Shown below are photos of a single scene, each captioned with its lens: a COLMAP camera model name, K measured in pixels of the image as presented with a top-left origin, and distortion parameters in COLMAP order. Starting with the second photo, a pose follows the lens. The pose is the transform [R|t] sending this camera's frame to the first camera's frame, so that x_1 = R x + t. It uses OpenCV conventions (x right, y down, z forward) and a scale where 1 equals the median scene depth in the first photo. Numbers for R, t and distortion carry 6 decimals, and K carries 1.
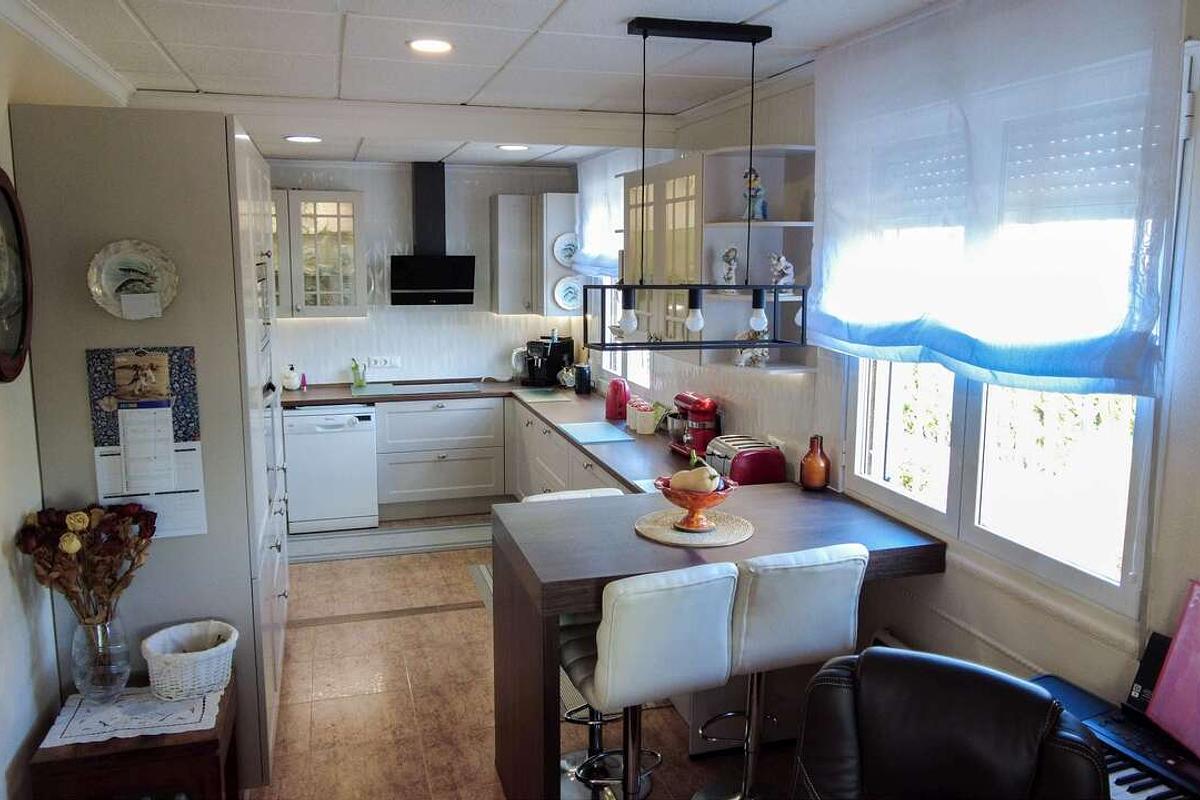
lens RADIAL K [[927.2, 0, 618.4], [0, 927.2, 374.5], [0, 0, 1]] dist [-0.014860, -0.006339]
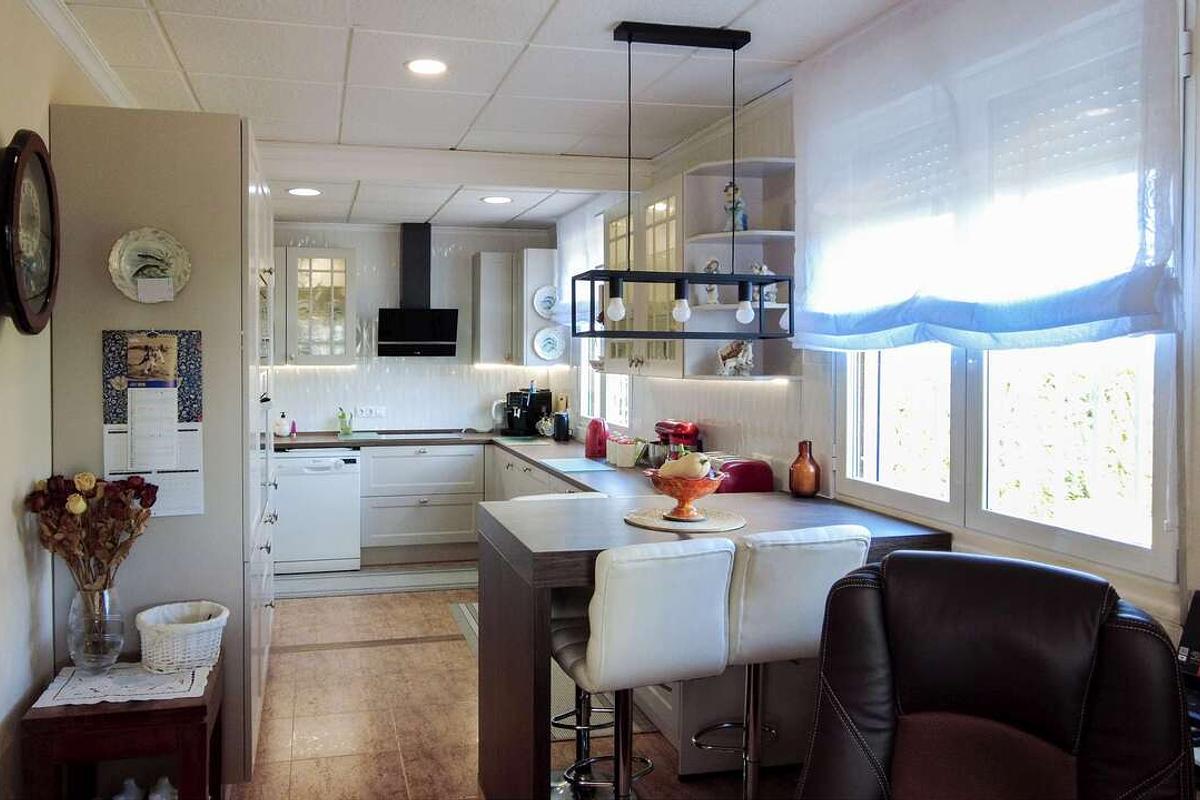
lens RADIAL K [[893.1, 0, 516.7], [0, 893.1, 357.2], [0, 0, 1]] dist [-0.009987, -0.006646]
pose [[0.996980, -0.003263, -0.077589, -0.019110], [-0.006989, 0.991293, -0.131490, 0.107191], [0.077343, 0.131636, 0.988276, 0.023836]]
